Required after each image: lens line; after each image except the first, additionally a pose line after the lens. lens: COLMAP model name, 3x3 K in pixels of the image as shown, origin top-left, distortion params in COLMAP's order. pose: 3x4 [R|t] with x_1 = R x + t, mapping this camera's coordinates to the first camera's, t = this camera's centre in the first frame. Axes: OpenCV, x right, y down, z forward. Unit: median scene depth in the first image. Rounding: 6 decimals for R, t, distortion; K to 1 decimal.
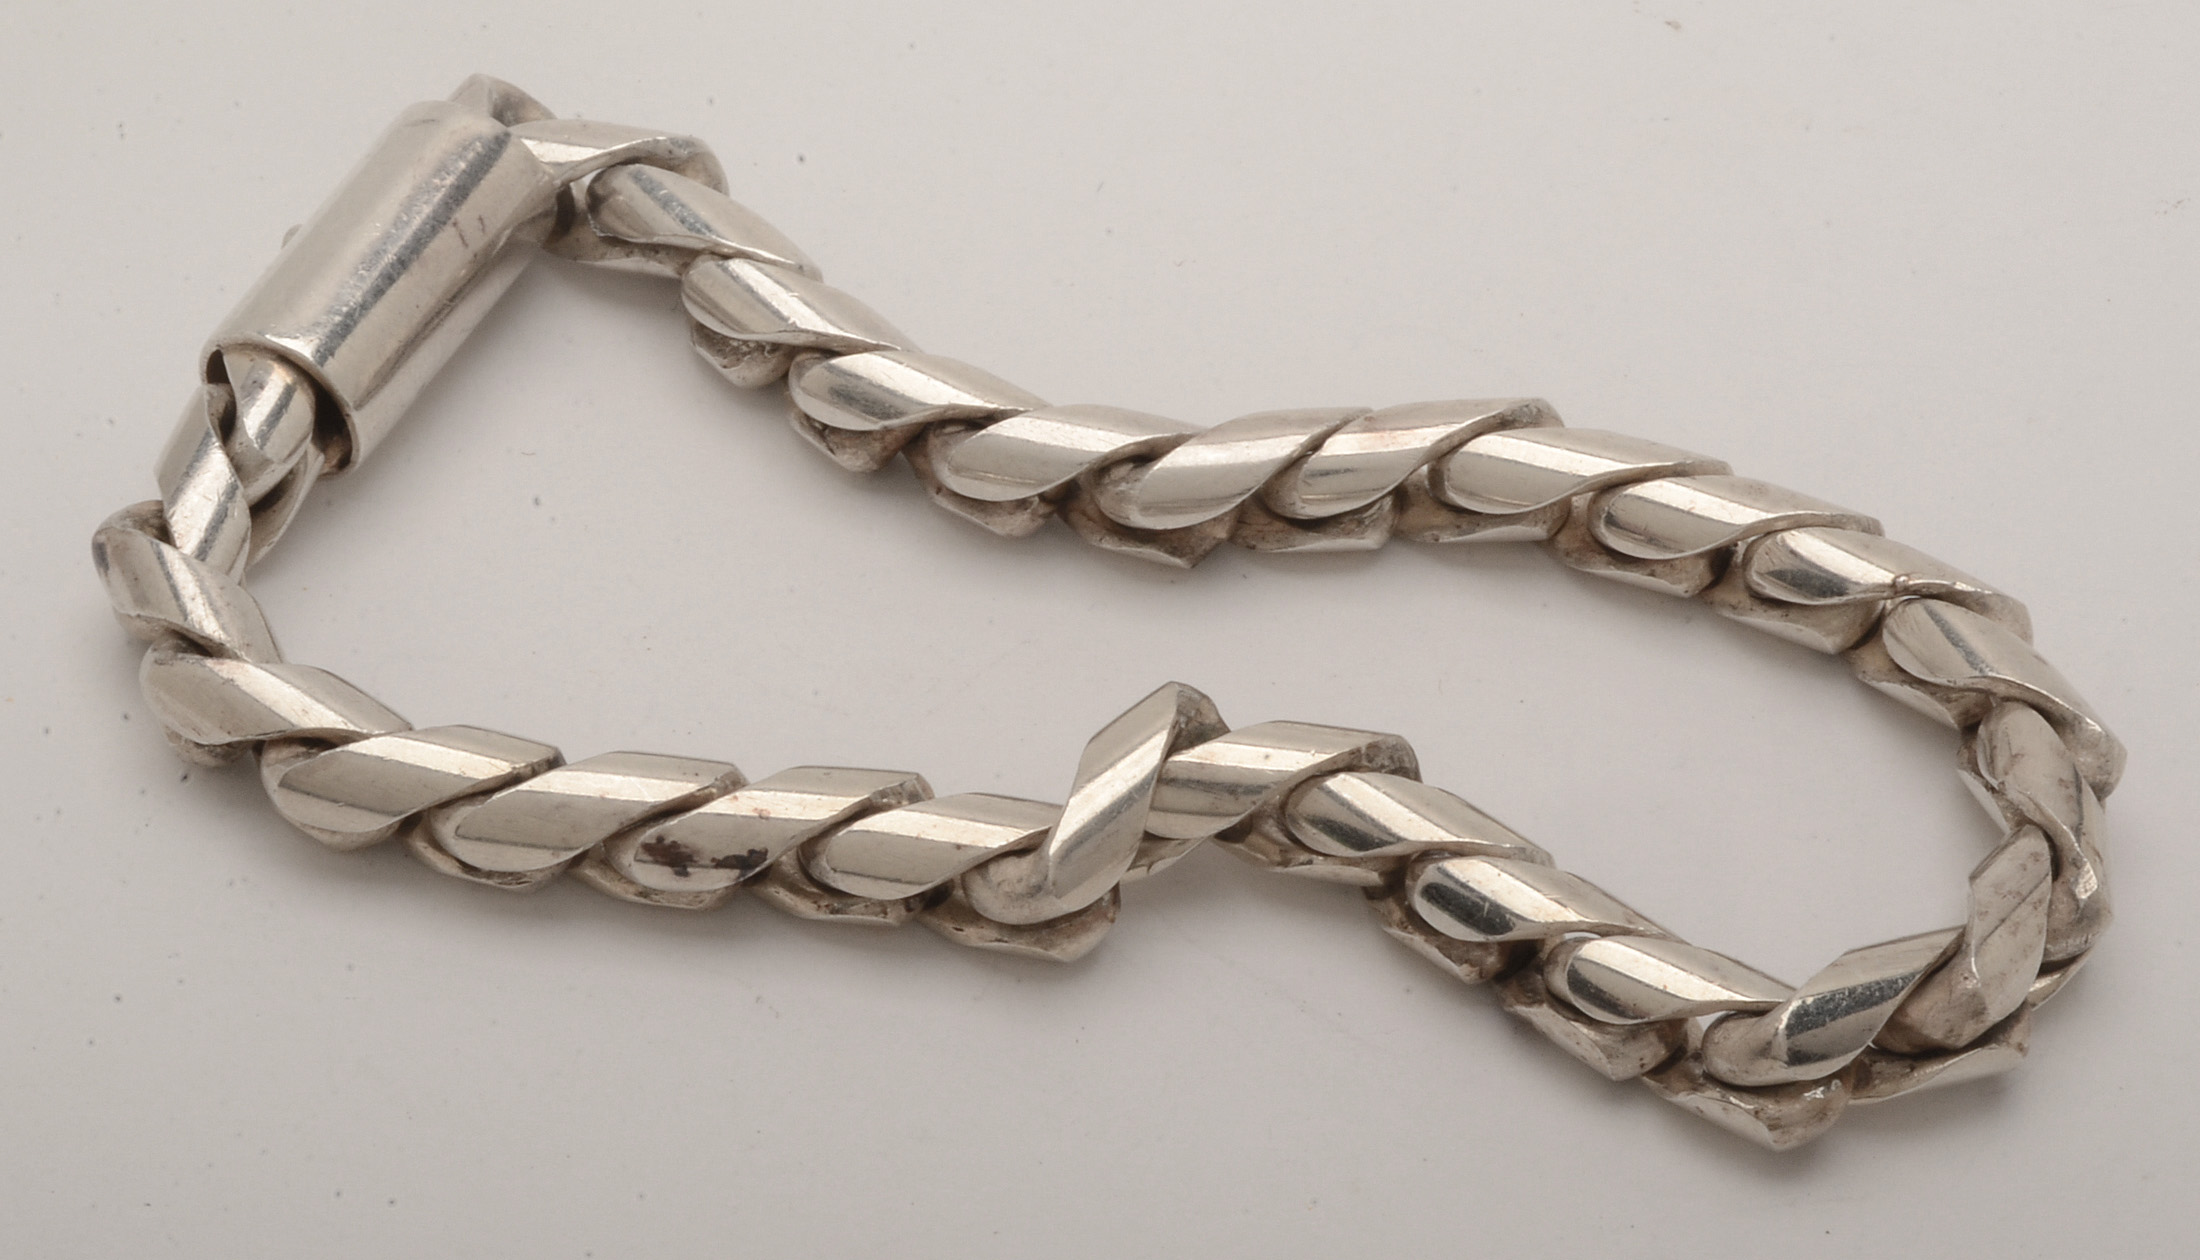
lens RADIAL K [[5416.2, 0, 1100.0], [0, 5416.2, 630.0], [0, 0, 1]] dist [0.029685, 0.111679]
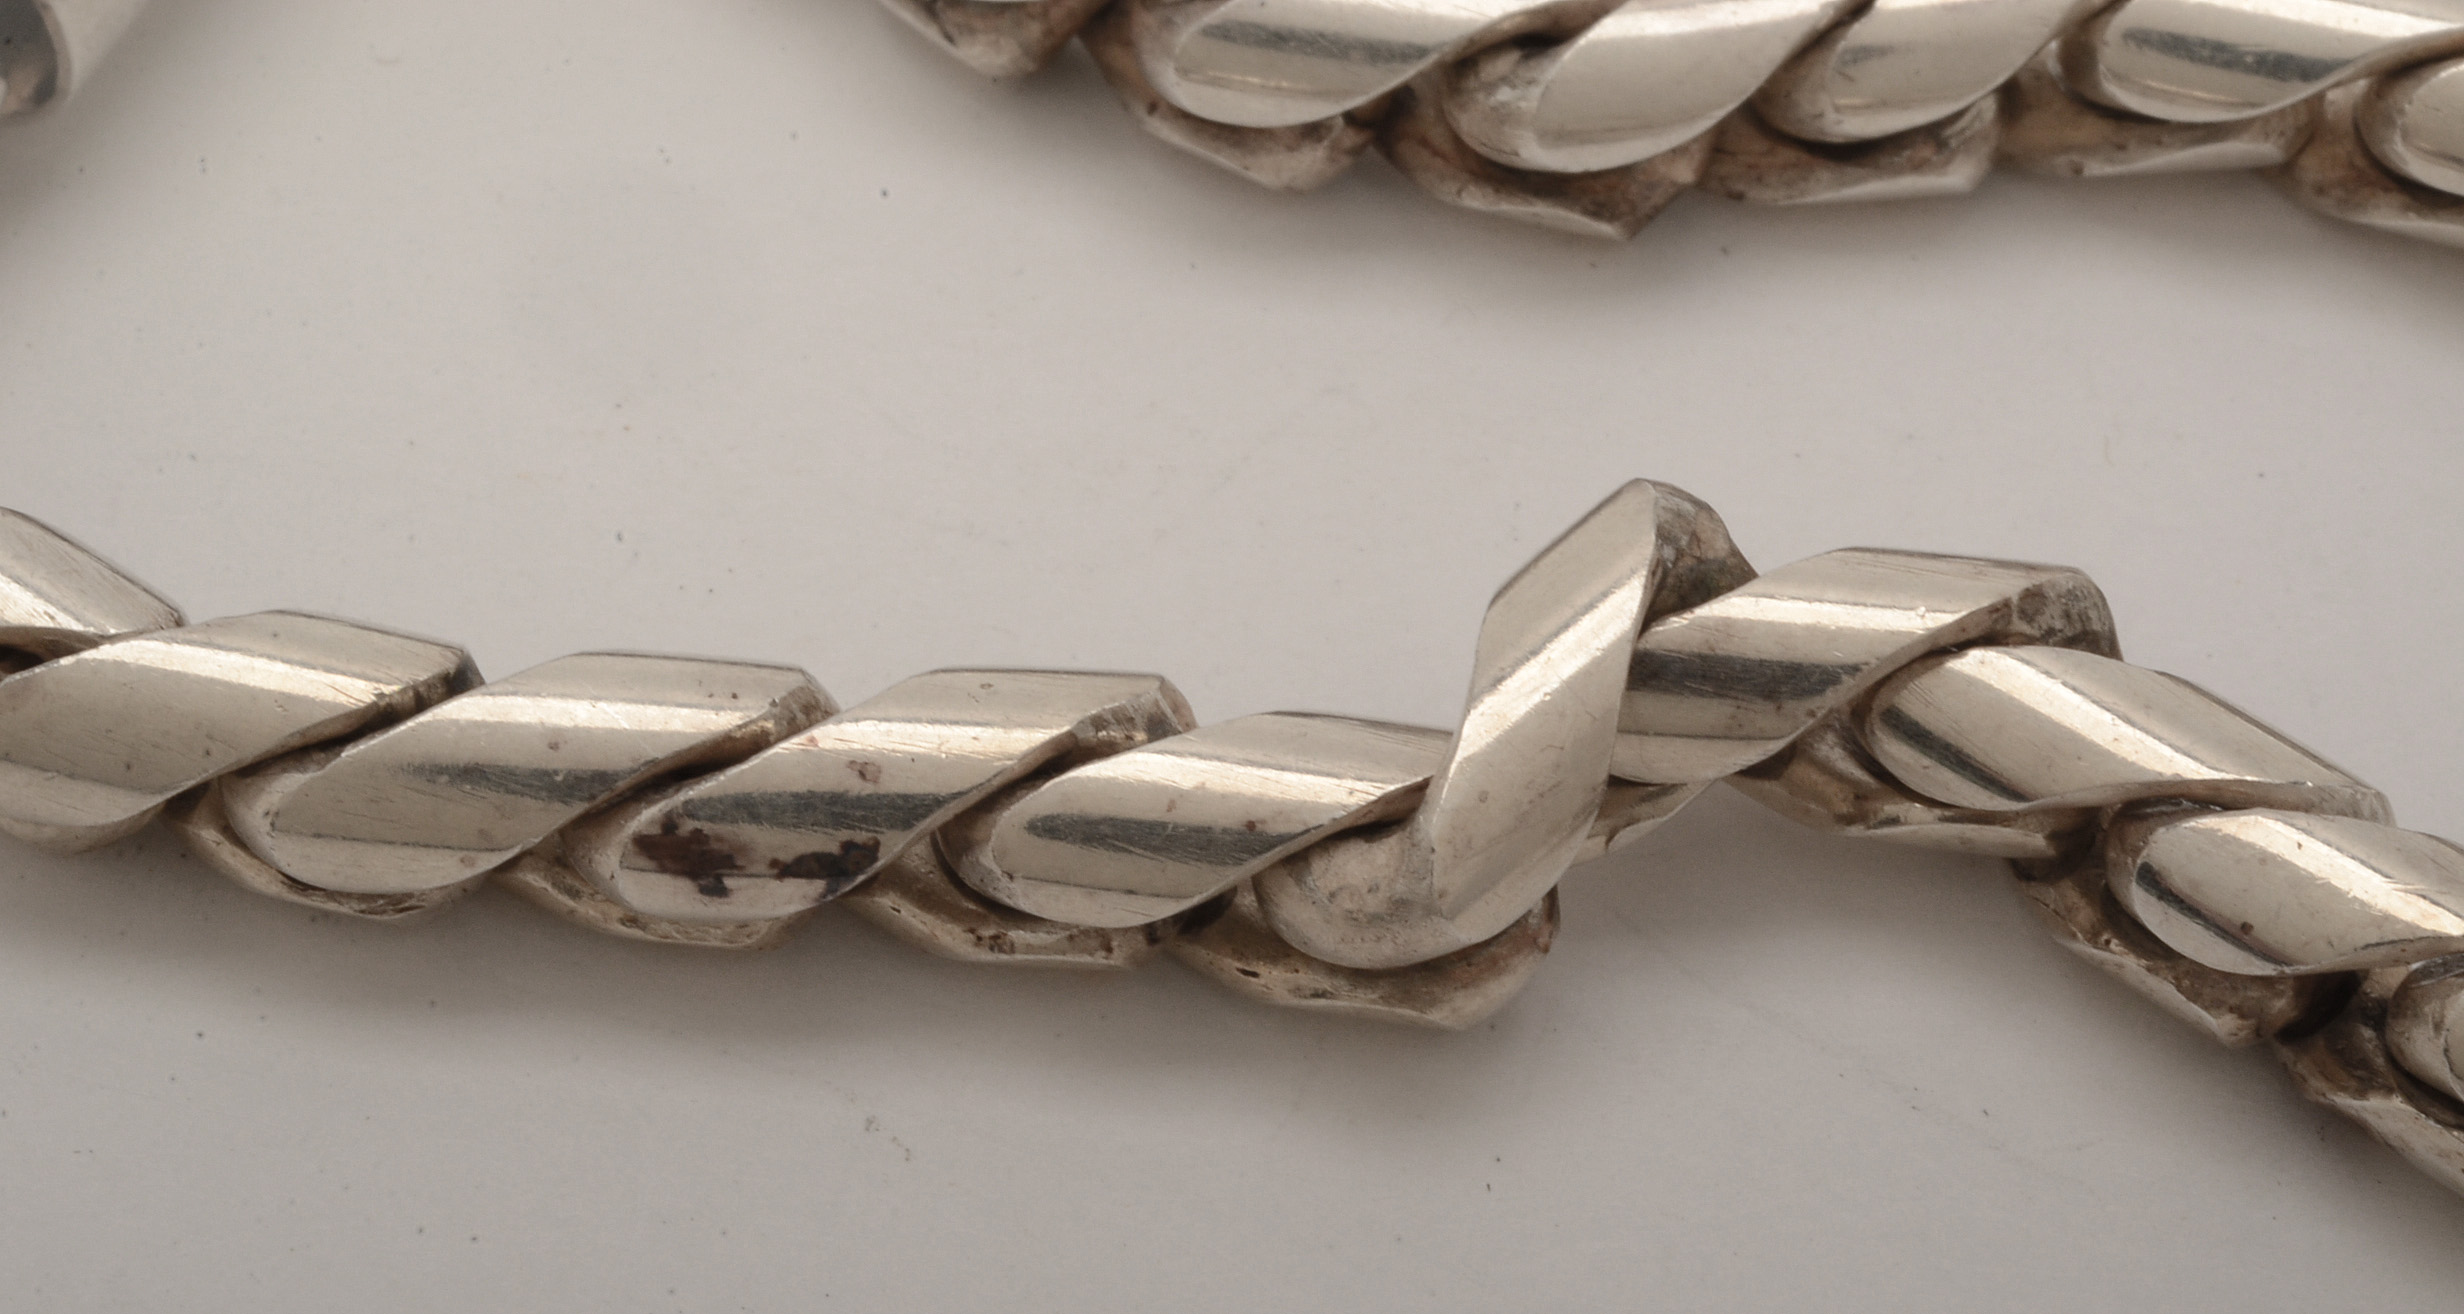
lens RADIAL K [[7115.1, 0, 1232.0], [0, 7115.1, 657.0], [0, 0, 1]] dist [-0.032859, -0.084448]
pose [[0.999492, -0.030974, 0.007520, -0.031303], [0.030369, 0.997053, 0.070449, -0.022652], [-0.009680, -0.070185, 0.997487, 0.315495]]
